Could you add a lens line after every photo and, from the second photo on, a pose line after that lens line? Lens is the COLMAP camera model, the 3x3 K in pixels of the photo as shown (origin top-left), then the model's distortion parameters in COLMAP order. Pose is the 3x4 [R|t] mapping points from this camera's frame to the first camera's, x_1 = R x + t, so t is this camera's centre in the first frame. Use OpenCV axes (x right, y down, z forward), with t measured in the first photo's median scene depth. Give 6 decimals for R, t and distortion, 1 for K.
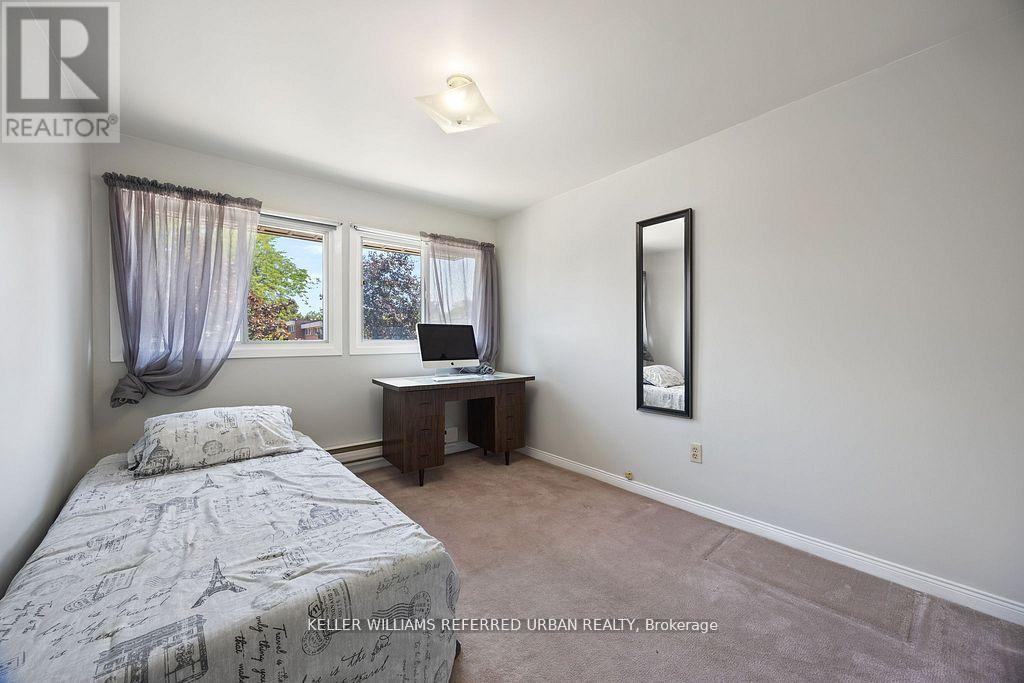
lens RADIAL K [[397.0, 0, 513.7], [0, 397.0, 342.7], [0, 0, 1]] dist [-0.000068, 0.000025]
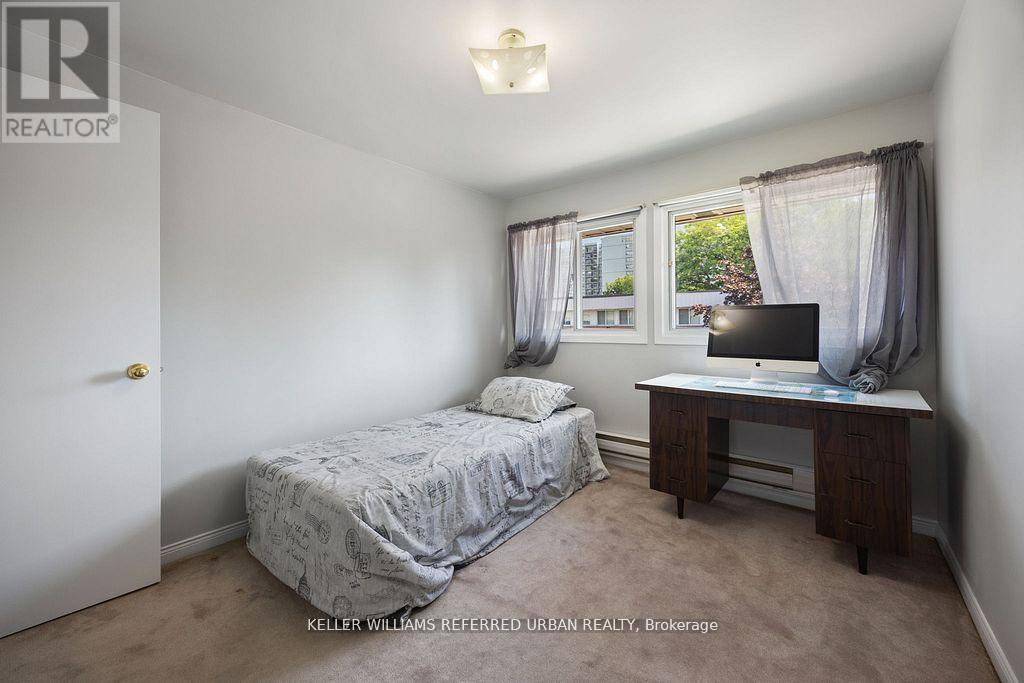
lens RADIAL K [[405.0, 0, 512.0], [0, 405.0, 323.3], [0, 0, 1]] dist [-0.000601, -0.000031]
pose [[0.194720, -0.005809, -0.980842, 0.458672], [-0.004353, 0.999967, -0.006787, -0.009948], [0.980849, 0.005591, 0.194689, 0.506815]]
